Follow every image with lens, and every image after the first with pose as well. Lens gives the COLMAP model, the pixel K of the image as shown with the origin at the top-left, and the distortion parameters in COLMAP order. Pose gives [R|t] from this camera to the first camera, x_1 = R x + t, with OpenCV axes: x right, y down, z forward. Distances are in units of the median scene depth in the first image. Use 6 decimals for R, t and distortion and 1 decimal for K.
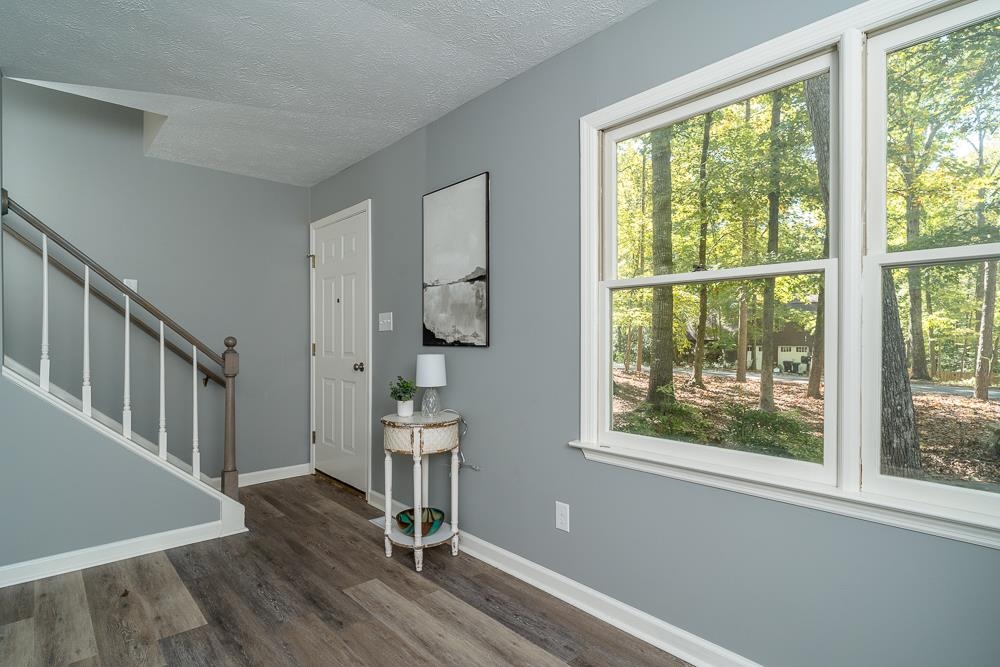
lens RADIAL K [[519.4, 0, 500.0], [0, 519.4, 348.8], [0, 0, 1]] dist [-0.000367, 0.000246]
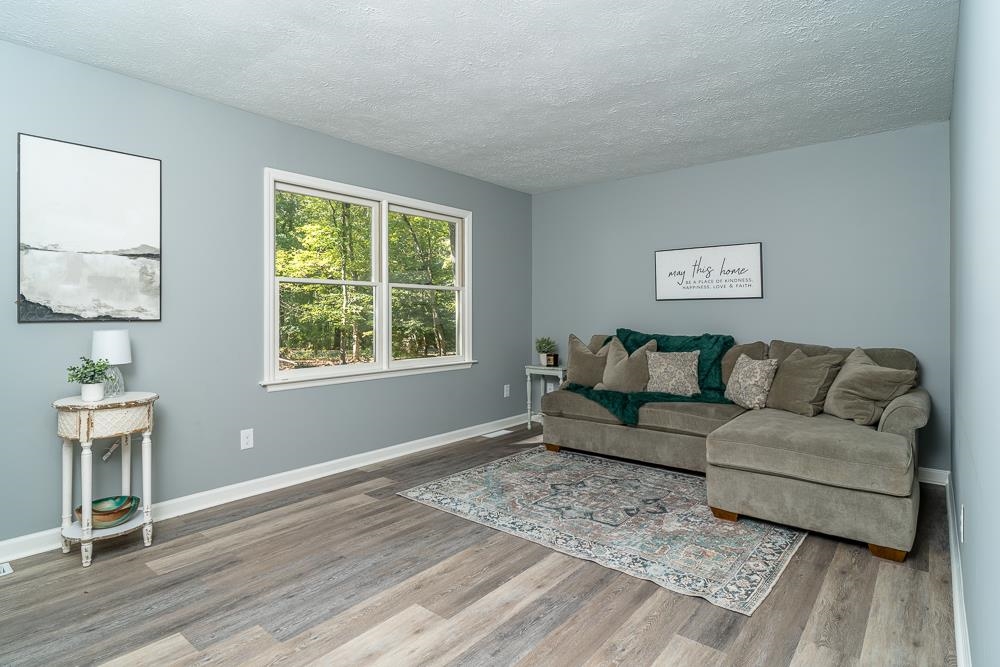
lens RADIAL K [[523.0, 0, 497.9], [0, 523.0, 324.9], [0, 0, 1]] dist [-0.000956, -0.000061]
pose [[-0.144409, -0.022040, 0.989273, -1.183140], [0.022322, 0.999425, 0.025525, -0.007005], [-0.989266, 0.025768, -0.143834, 0.448085]]
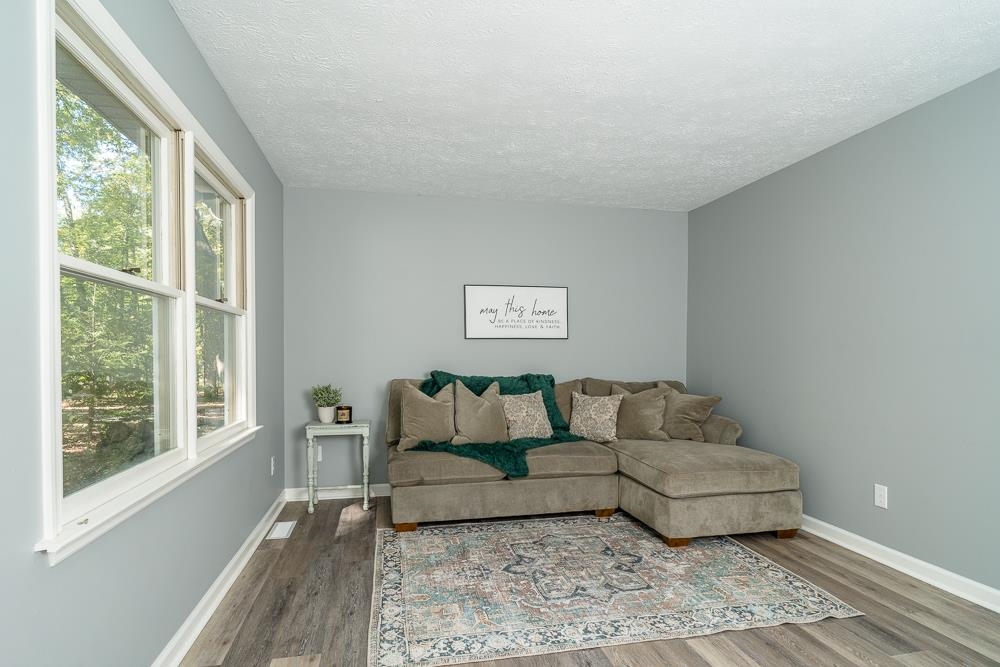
lens RADIAL K [[527.9, 0, 500.3], [0, 527.9, 369.4], [0, 0, 1]] dist [-0.001656, -0.000165]
pose [[-0.867364, -0.016900, 0.497388, -0.418987], [0.008542, 0.998771, 0.048831, -0.016943], [-0.497602, 0.046603, -0.866153, 1.024493]]
